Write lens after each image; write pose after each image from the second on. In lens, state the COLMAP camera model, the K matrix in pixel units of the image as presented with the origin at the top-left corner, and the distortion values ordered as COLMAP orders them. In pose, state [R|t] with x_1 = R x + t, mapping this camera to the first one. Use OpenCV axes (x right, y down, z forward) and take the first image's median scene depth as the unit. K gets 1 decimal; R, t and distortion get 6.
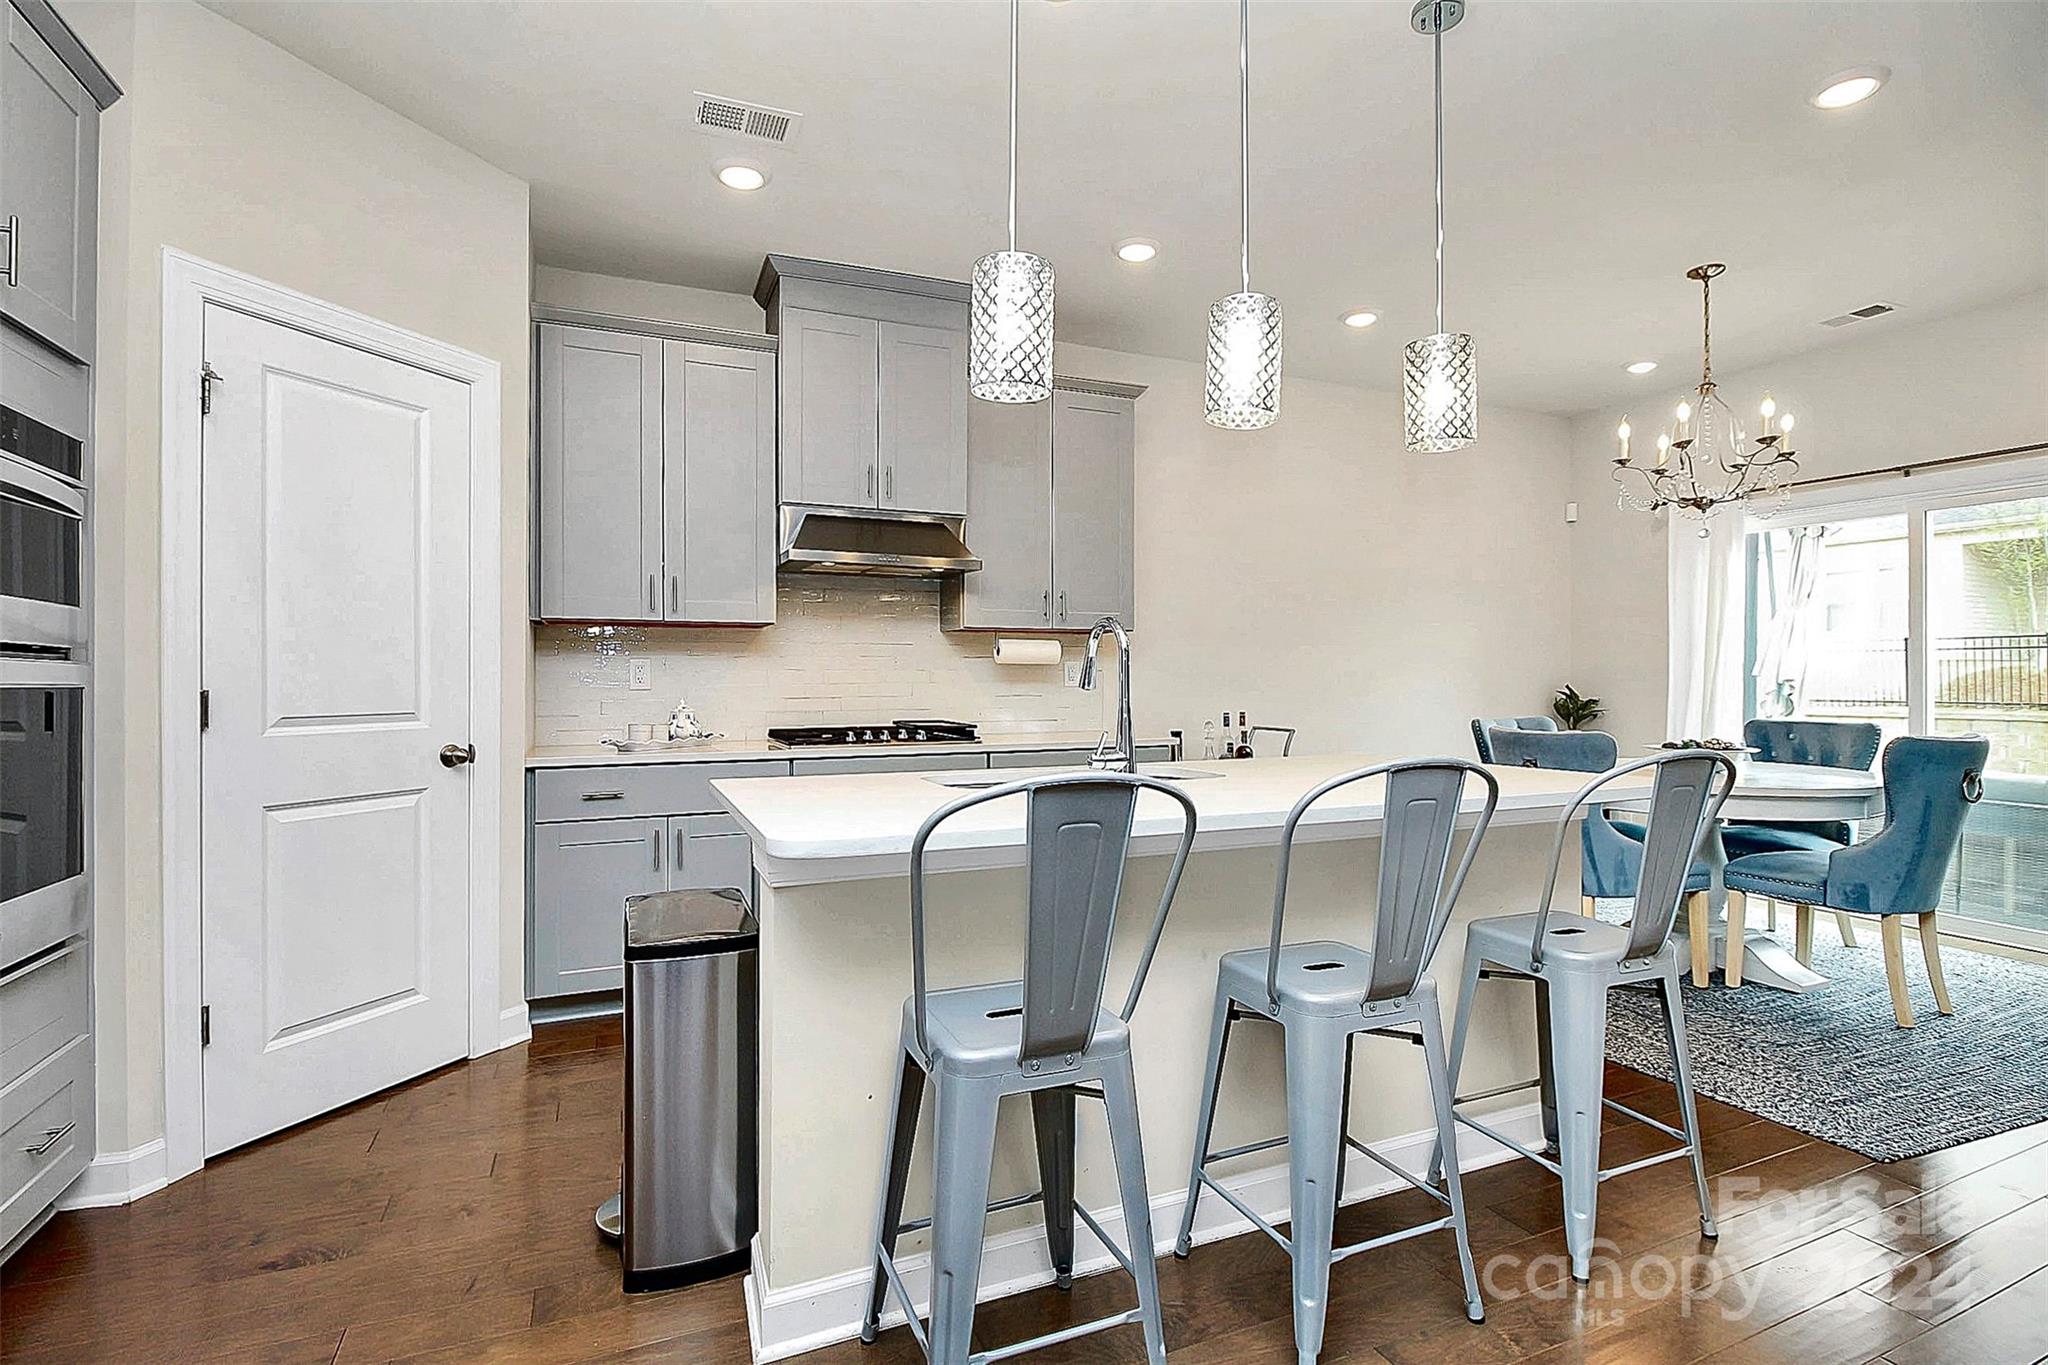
lens RADIAL K [[978.5, 0, 1019.4], [0, 978.5, 695.5], [0, 0, 1]] dist [-0.012406, -0.000716]
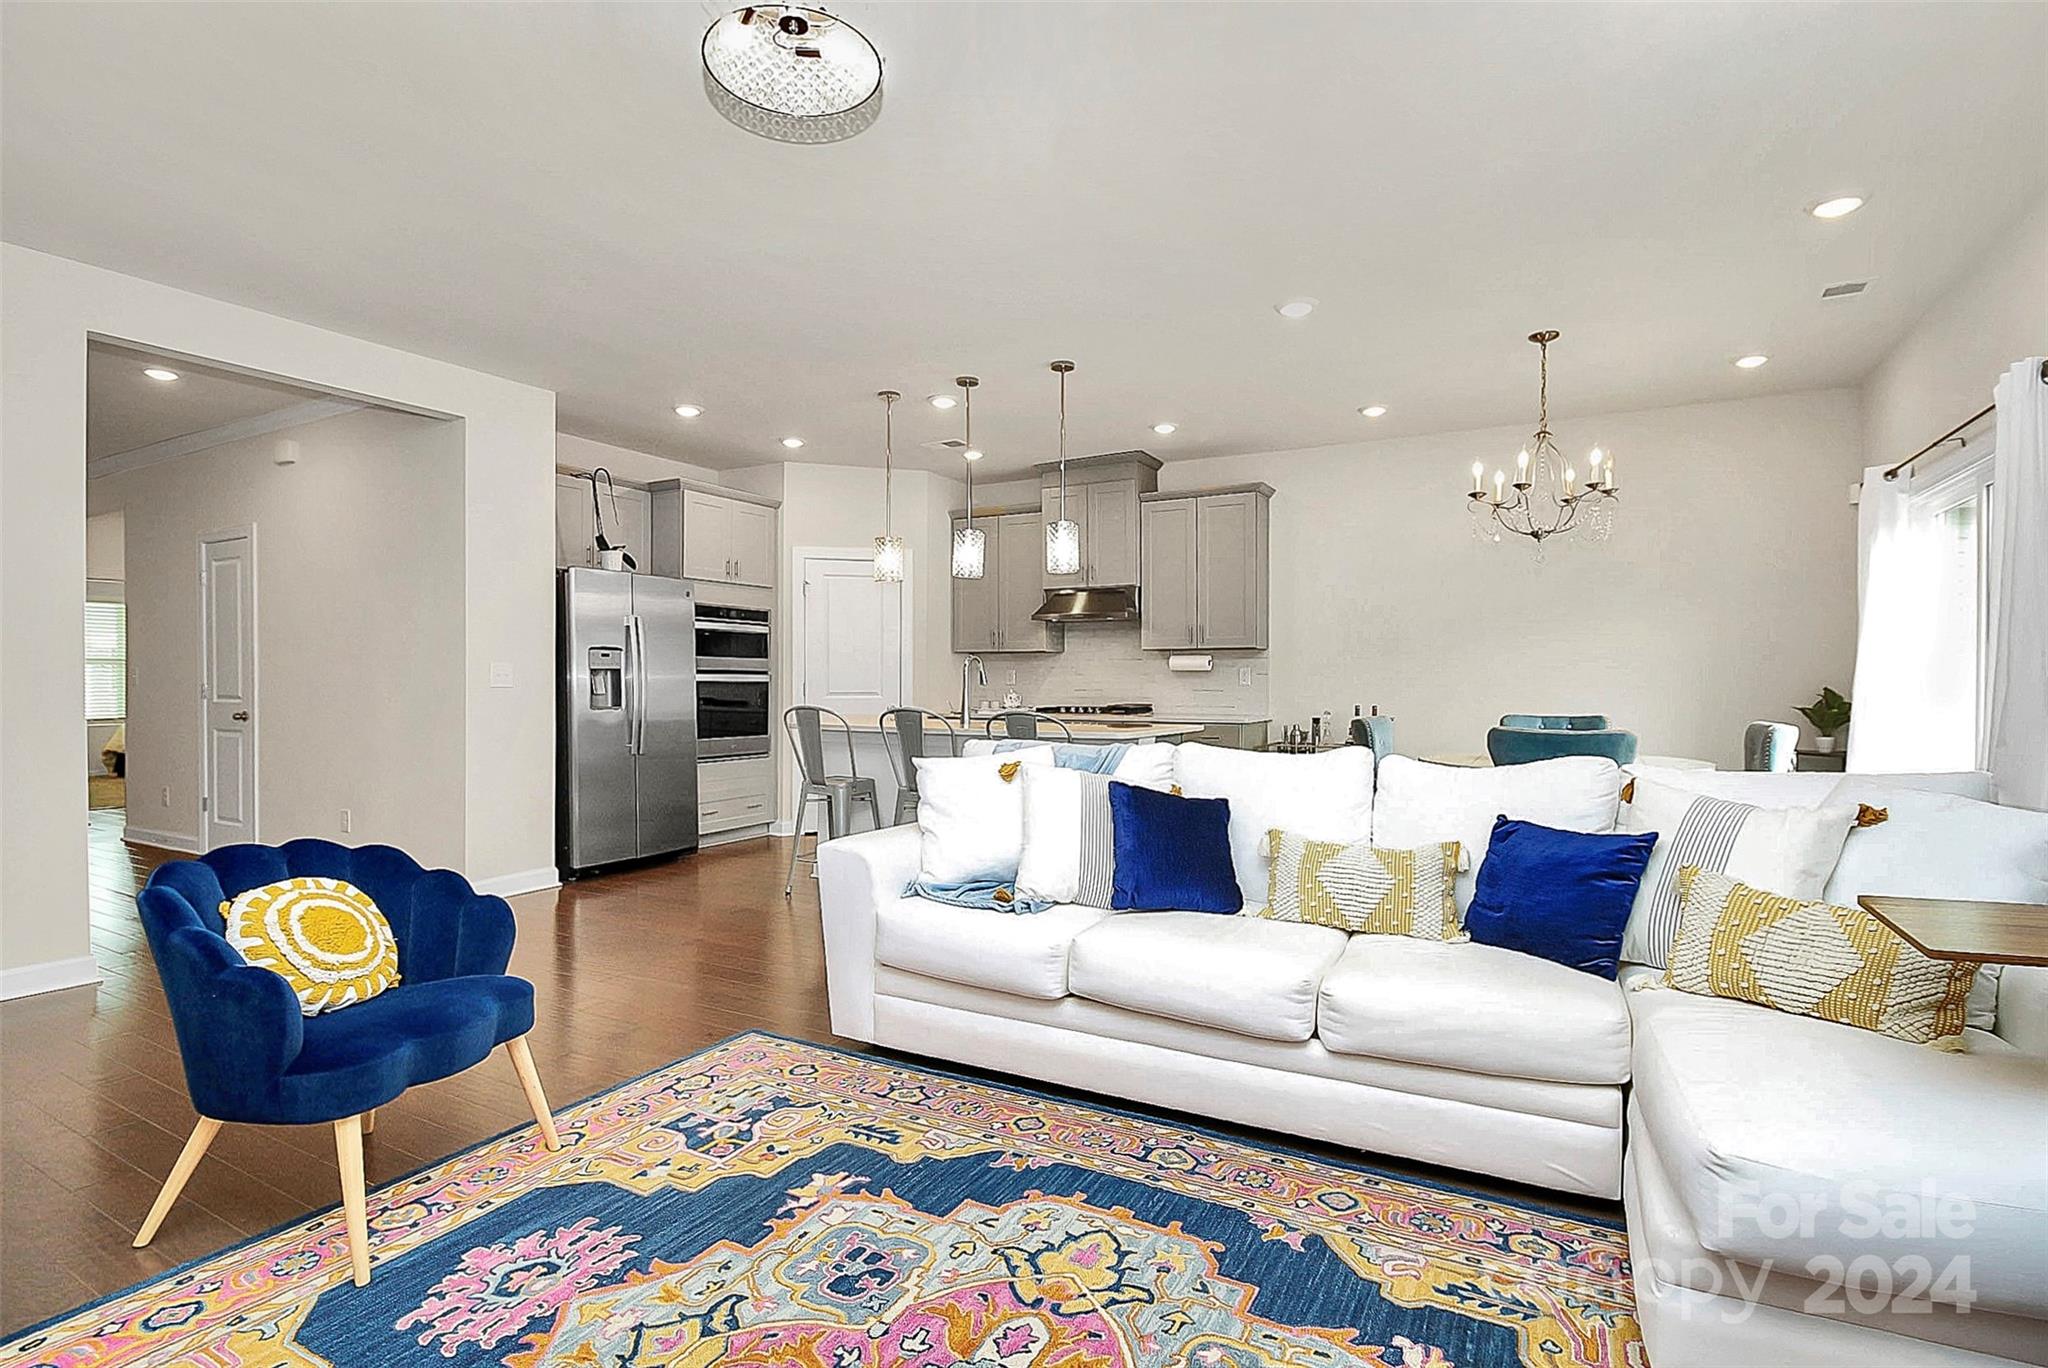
lens RADIAL K [[988.9, 0, 1042.2], [0, 988.9, 681.6], [0, 0, 1]] dist [-0.000518, -0.013289]
pose [[0.618276, 0.002613, -0.785956, 1.358242], [-0.014320, 0.999866, -0.007941, 0.002407], [0.785830, 0.016165, 0.618231, -0.234974]]
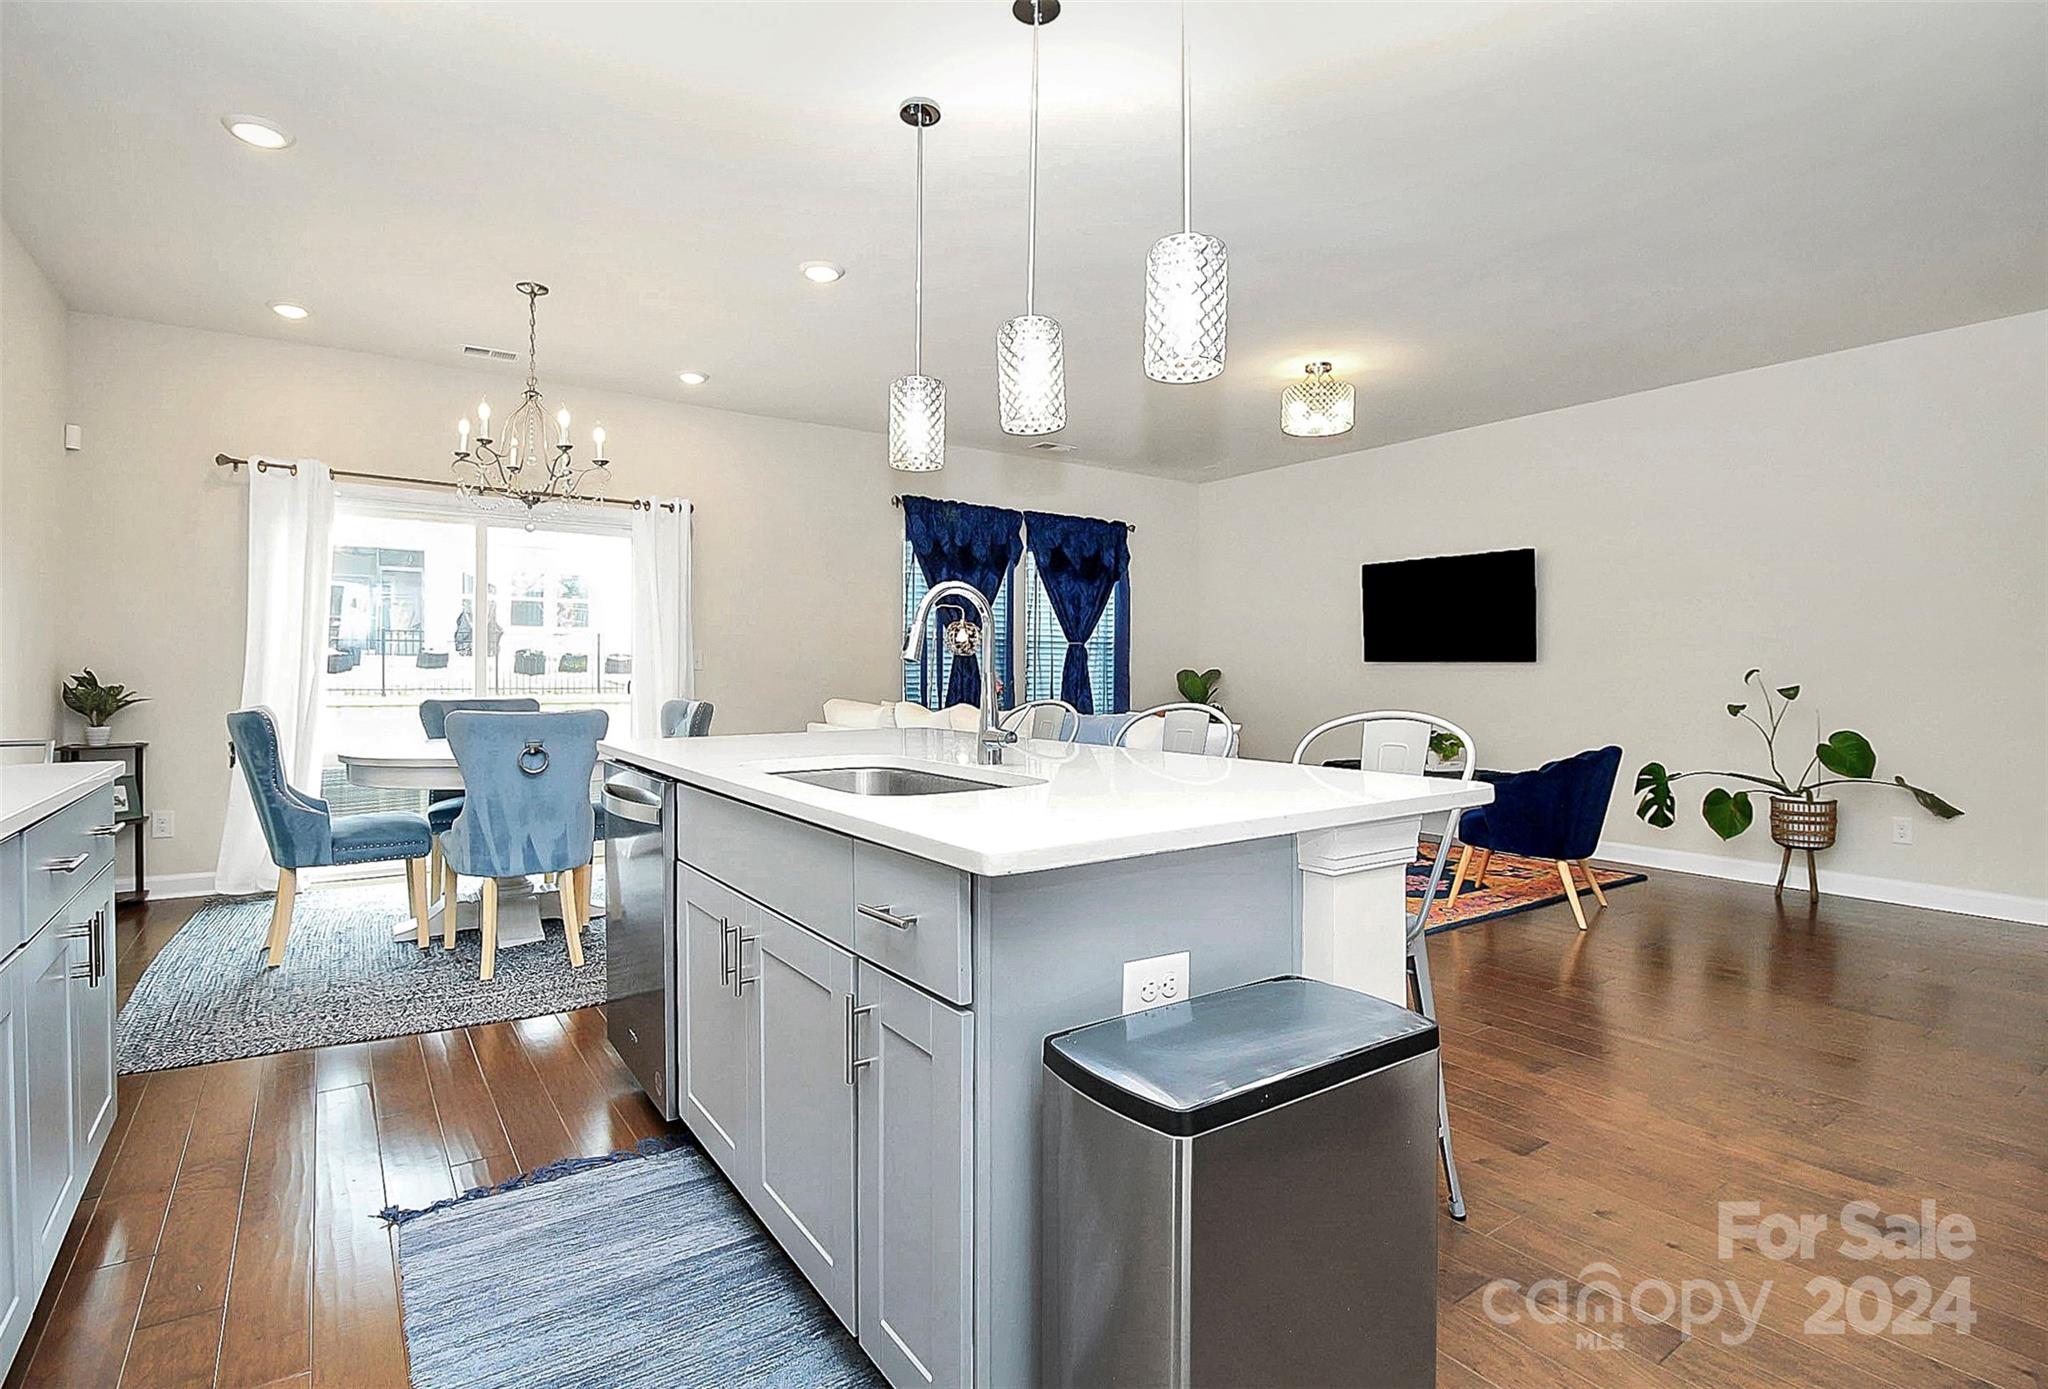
lens RADIAL K [[985.2, 0, 989.6], [0, 985.2, 673.1], [0, 0, 1]] dist [-0.004546, -0.000709]
pose [[-0.178629, -0.000822, 0.983916, -0.512664], [0.013550, 0.999903, 0.003296, 0.001611], [-0.983823, 0.013921, -0.178601, 0.736434]]
